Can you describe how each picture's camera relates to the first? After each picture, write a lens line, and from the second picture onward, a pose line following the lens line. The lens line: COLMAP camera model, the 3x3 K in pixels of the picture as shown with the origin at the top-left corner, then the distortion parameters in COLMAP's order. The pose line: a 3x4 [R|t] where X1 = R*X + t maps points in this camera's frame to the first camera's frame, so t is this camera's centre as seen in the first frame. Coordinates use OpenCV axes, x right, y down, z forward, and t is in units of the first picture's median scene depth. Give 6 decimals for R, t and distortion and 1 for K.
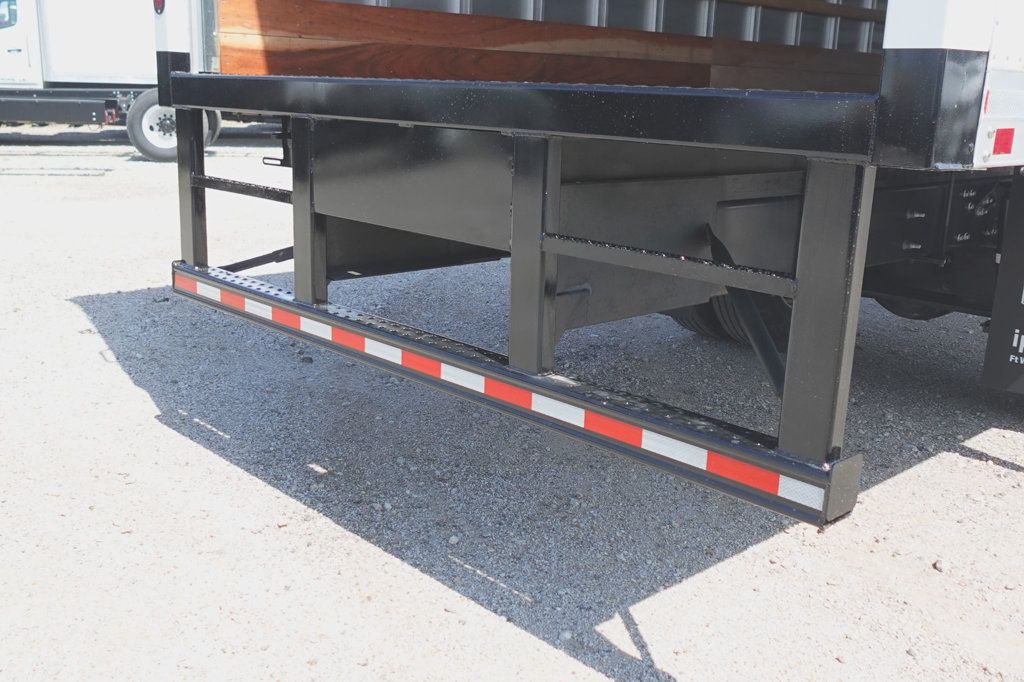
lens RADIAL K [[1015.4, 0, 512.0], [0, 1015.4, 341.0], [0, 0, 1]] dist [-0.018127, -0.006522]
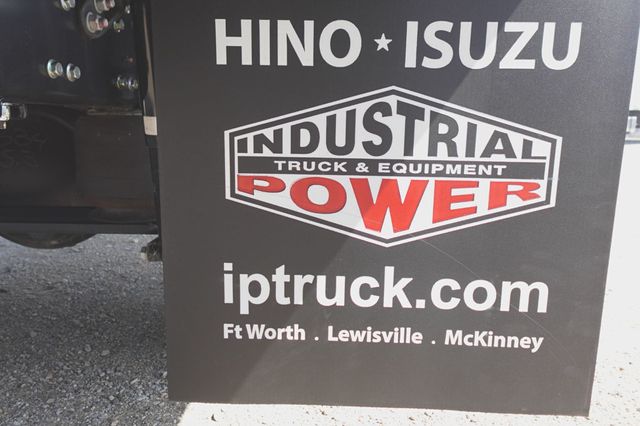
lens RADIAL K [[455.9, 0, 321.5], [0, 455.9, 205.2], [0, 0, 1]] dist [-0.001228, 0.004368]
pose [[0.679880, -0.145975, 0.718647, 0.390359], [0.185341, 0.982376, 0.024201, -0.032438], [-0.709515, 0.116741, 0.694953, 0.830651]]
